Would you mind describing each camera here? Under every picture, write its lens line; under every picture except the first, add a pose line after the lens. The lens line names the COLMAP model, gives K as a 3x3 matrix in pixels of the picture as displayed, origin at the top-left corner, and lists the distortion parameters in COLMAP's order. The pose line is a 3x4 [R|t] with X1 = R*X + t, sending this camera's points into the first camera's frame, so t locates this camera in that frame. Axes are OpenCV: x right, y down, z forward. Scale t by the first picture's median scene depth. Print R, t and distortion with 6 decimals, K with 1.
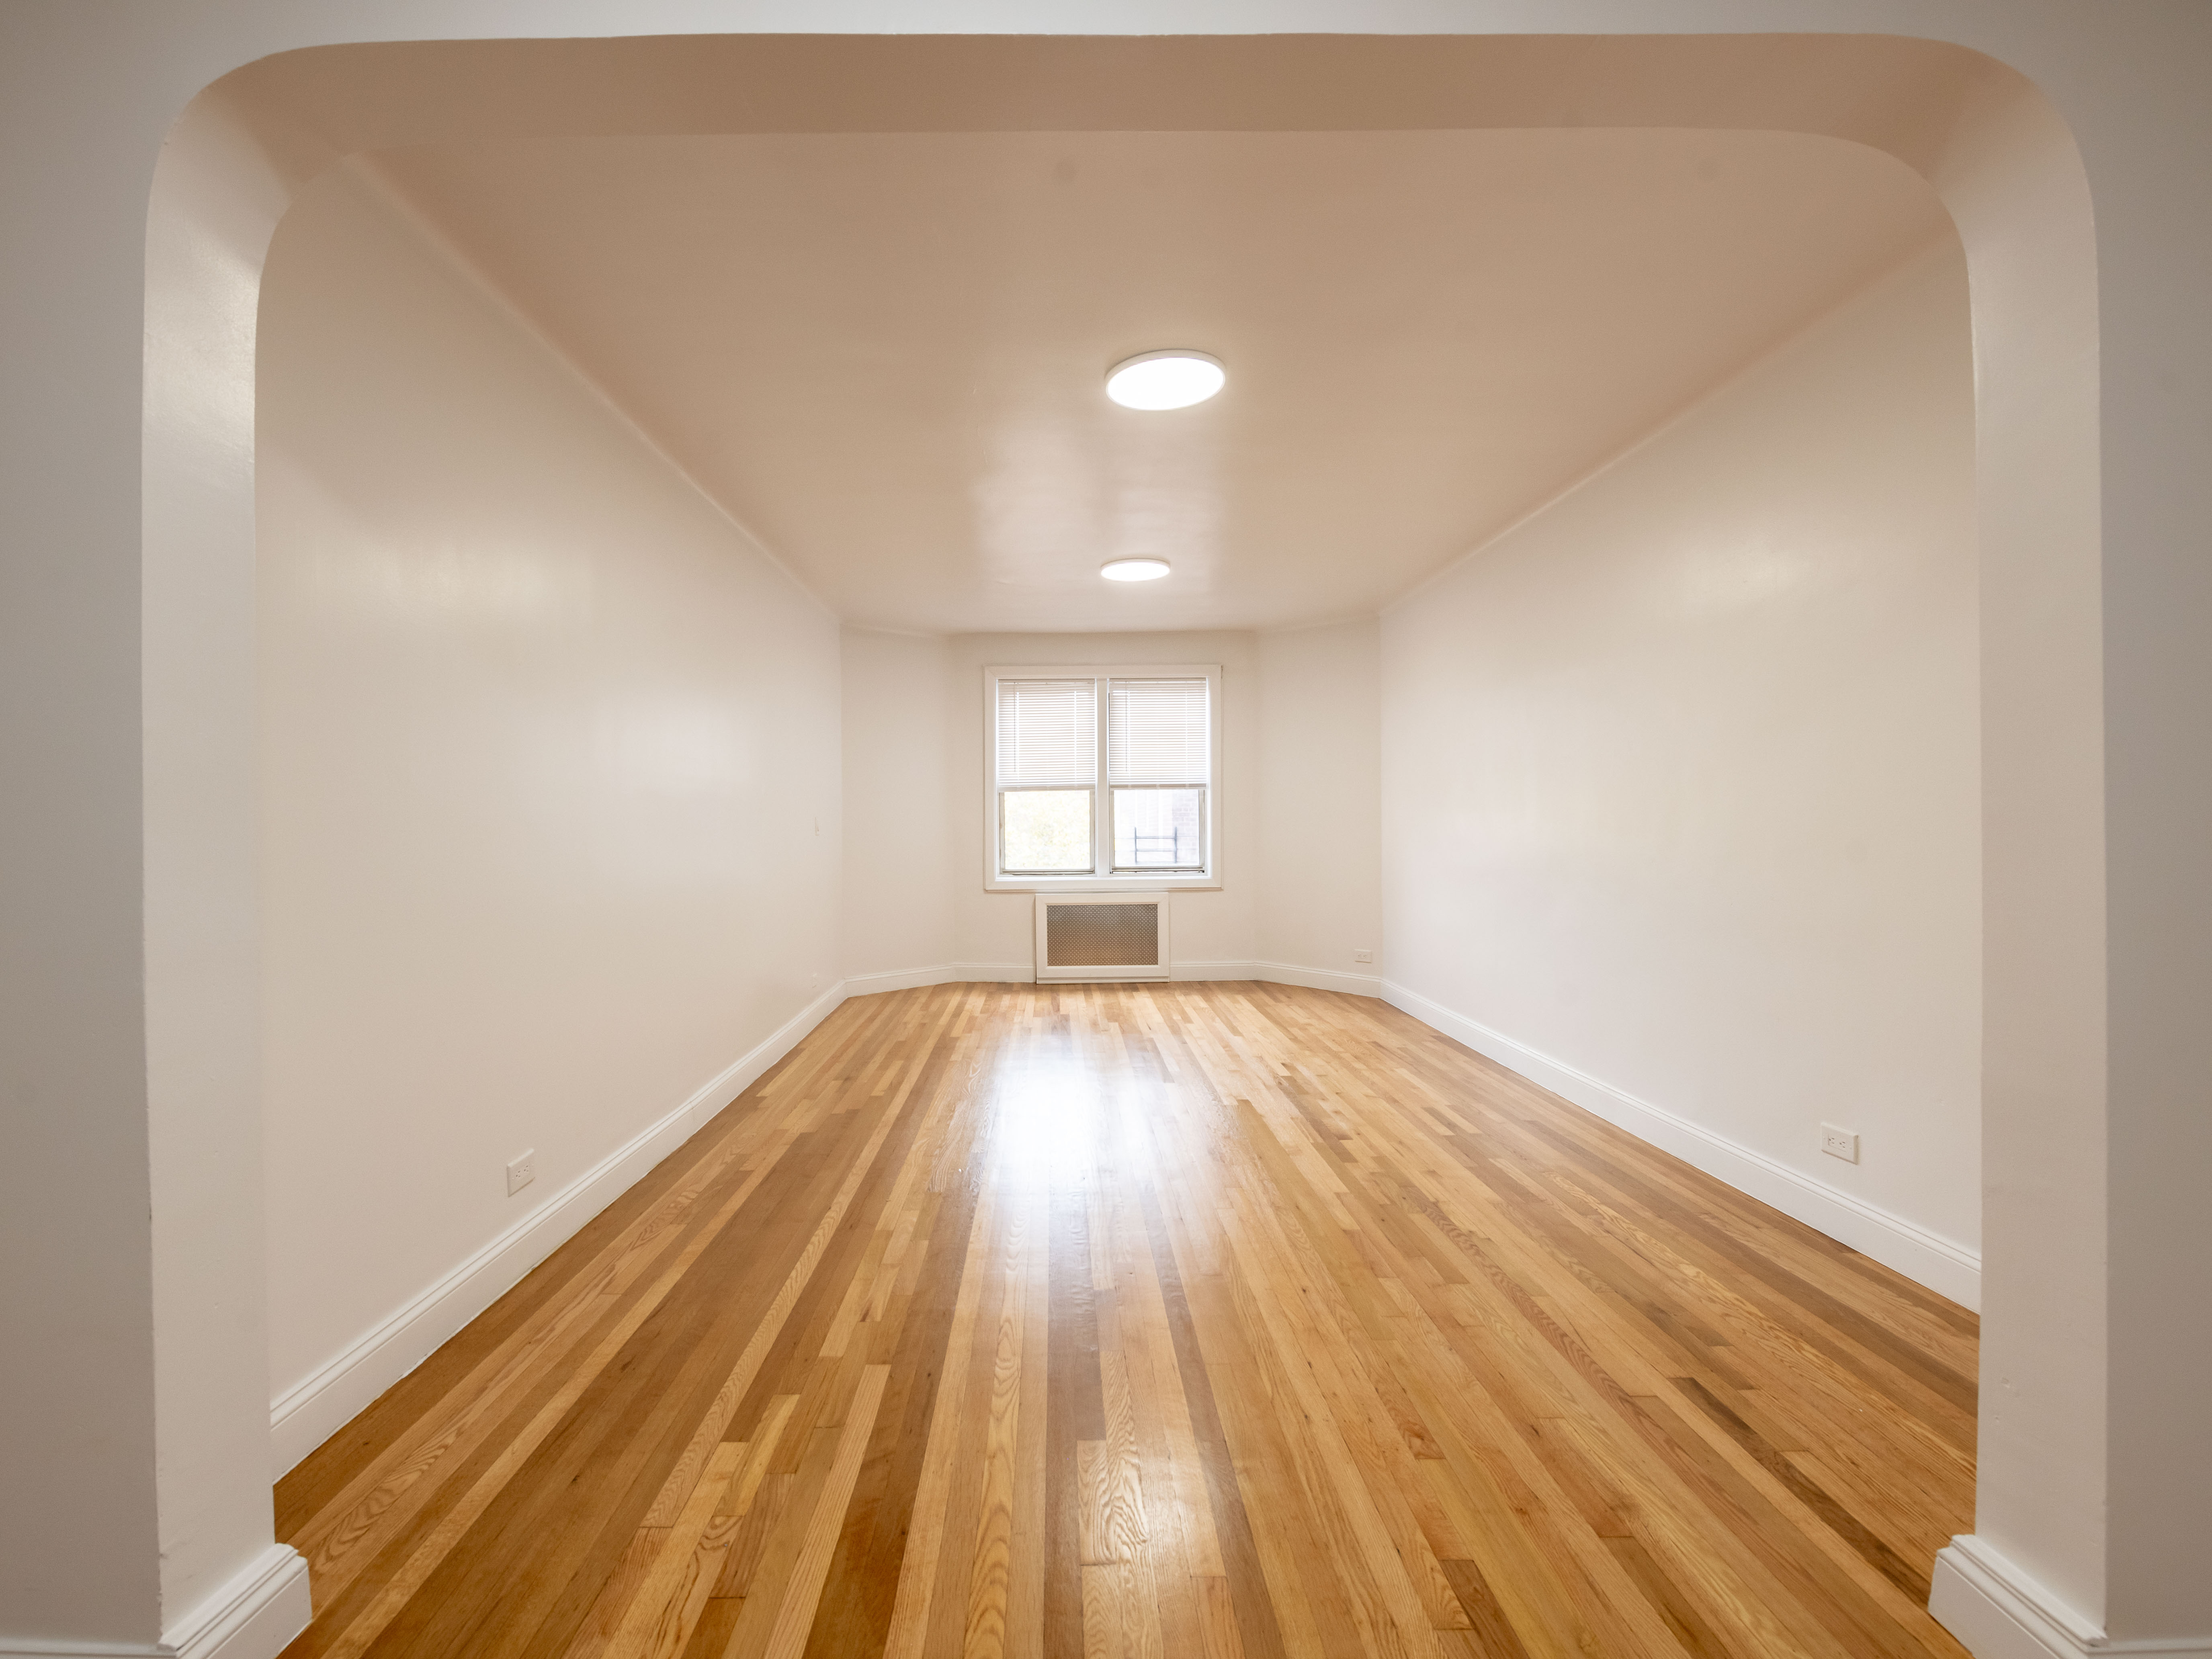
lens RADIAL K [[974.1, 0, 1052.0], [0, 974.1, 830.4], [0, 0, 1]] dist [-0.000209, -0.005017]
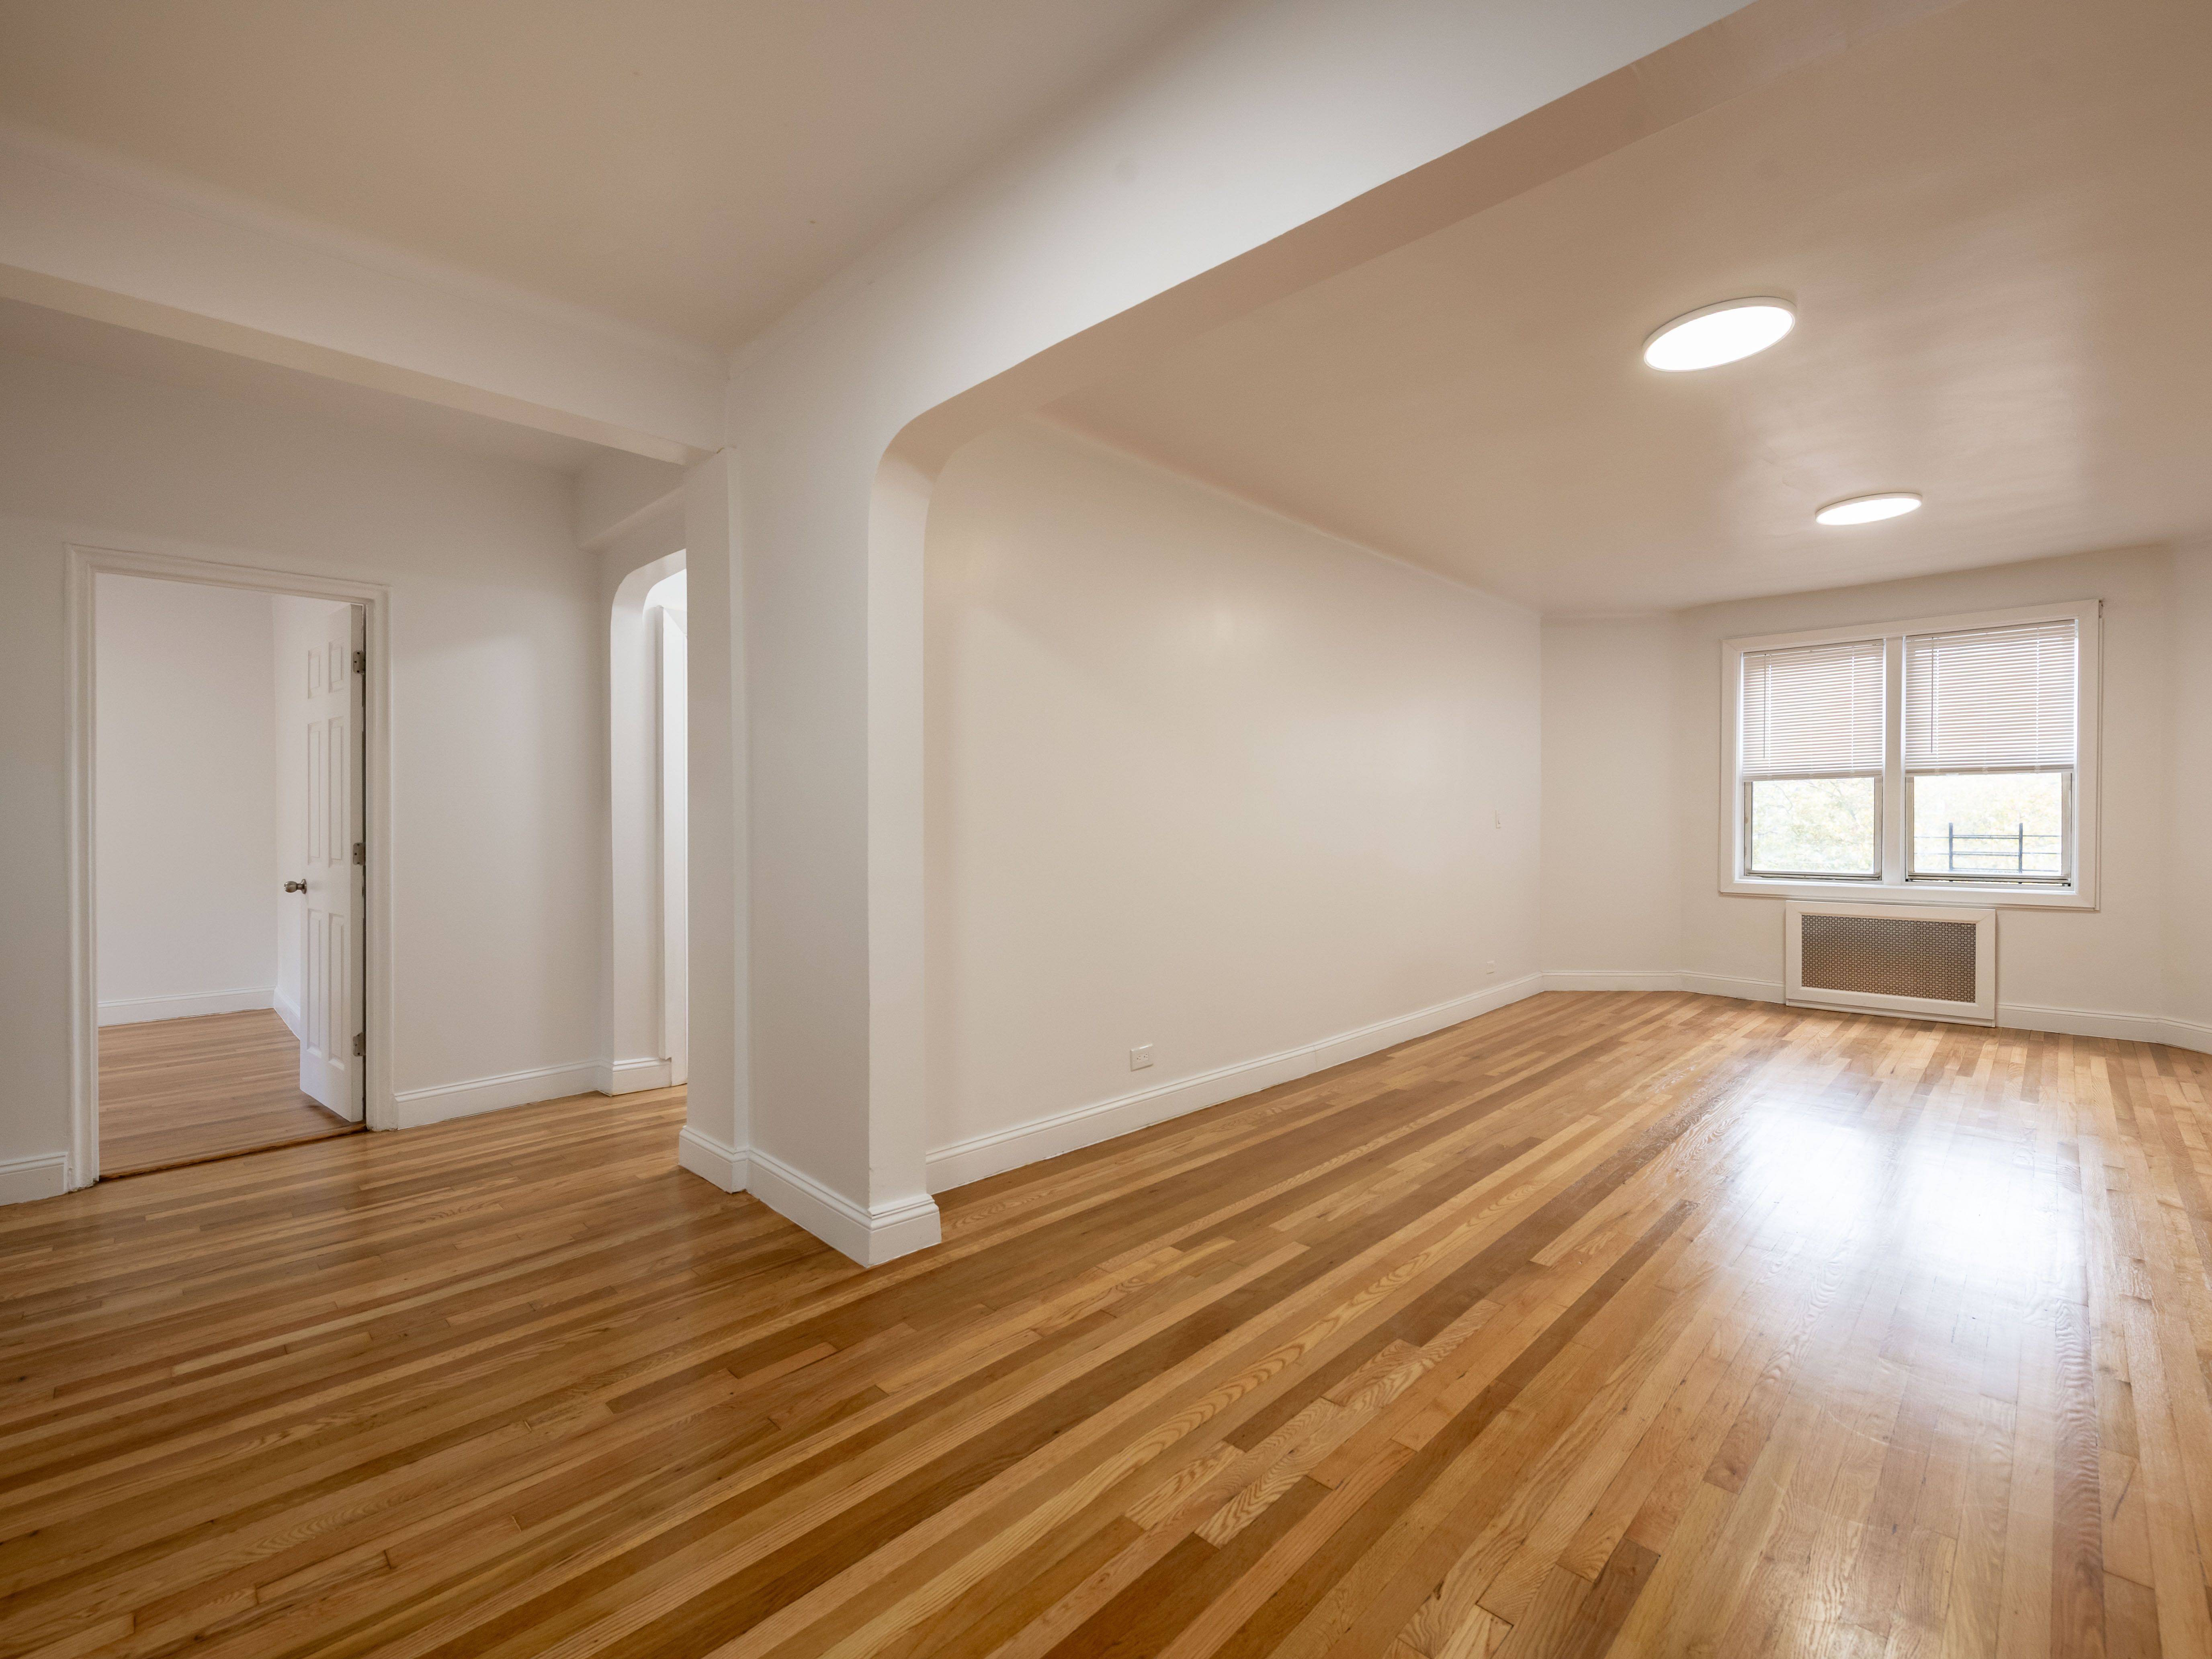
lens RADIAL K [[976.0, 0, 1113.7], [0, 976.0, 828.2], [0, 0, 1]] dist [0.000750, -0.004274]
pose [[0.717271, 0.012546, -0.696682, 0.234737], [-0.008913, 0.999921, 0.008830, -0.000500], [0.696737, -0.000124, 0.717326, -0.036316]]
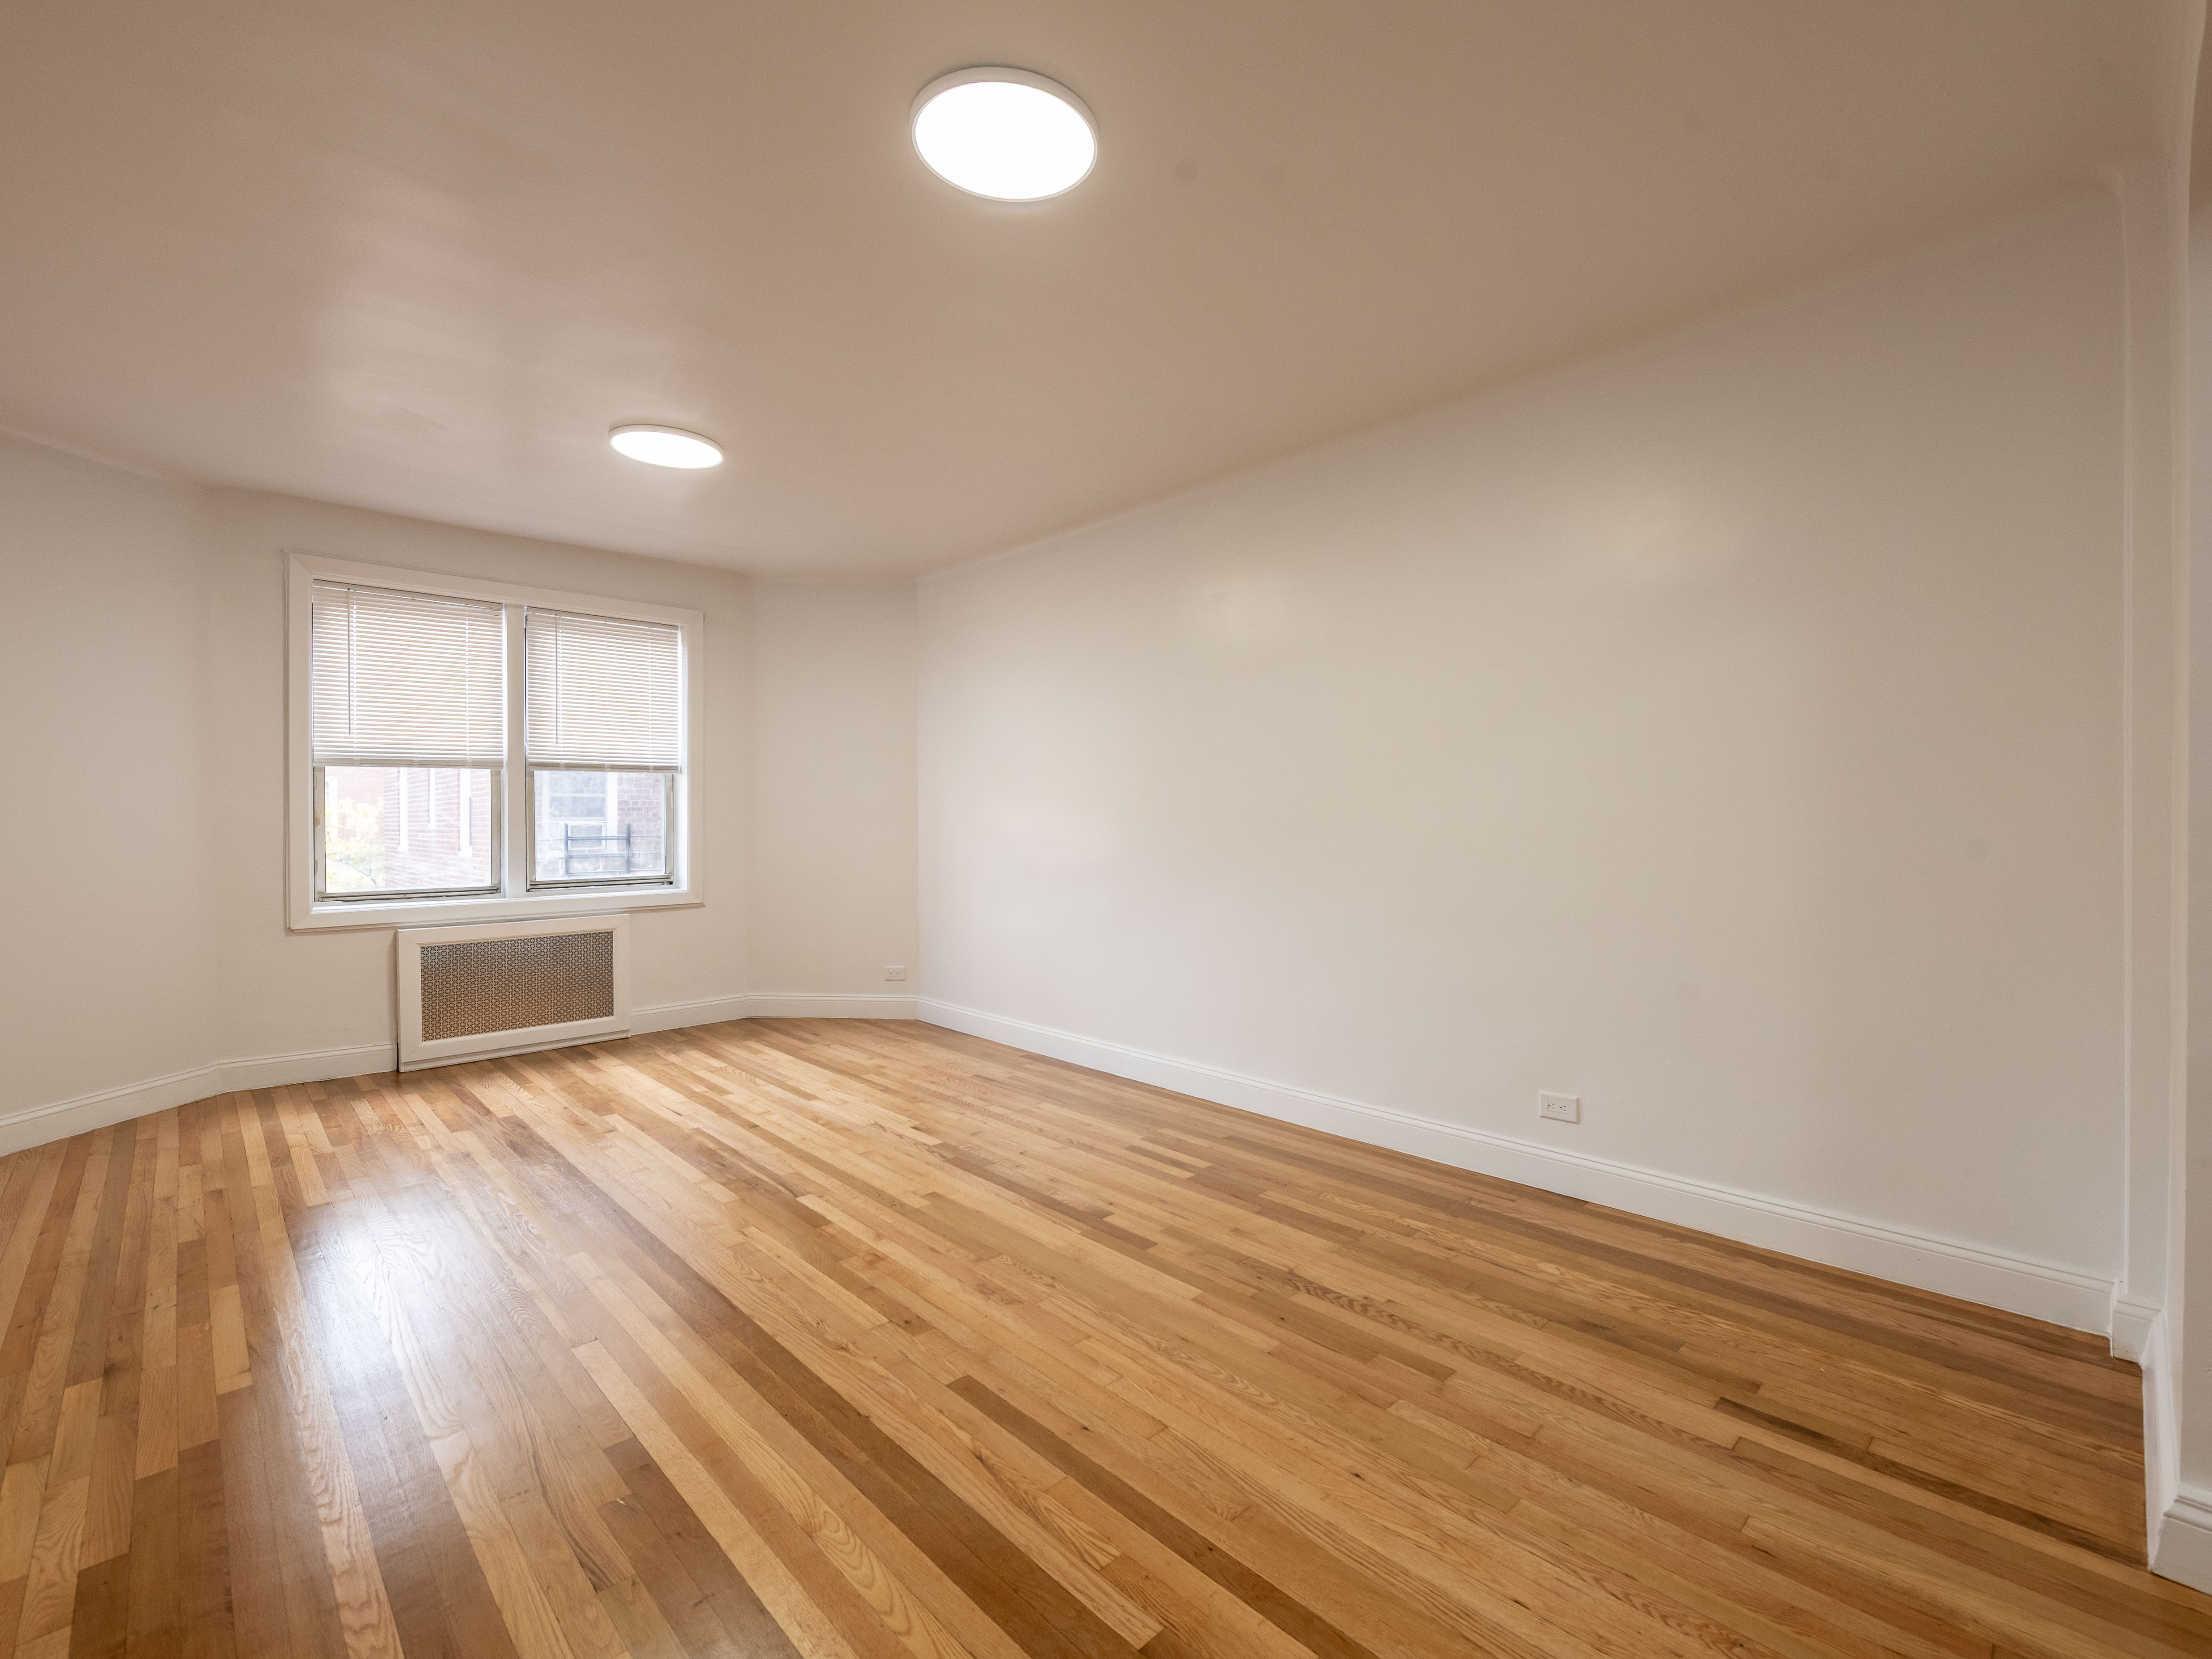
lens RADIAL K [[973.8, 0, 1169.3], [0, 973.8, 827.9], [0, 0, 1]] dist [0.002396, -0.004878]
pose [[0.698645, -0.002065, 0.715465, -0.179899], [0.000993, 0.999998, 0.001917, -0.002302], [-0.715468, -0.000629, 0.698645, 0.309862]]
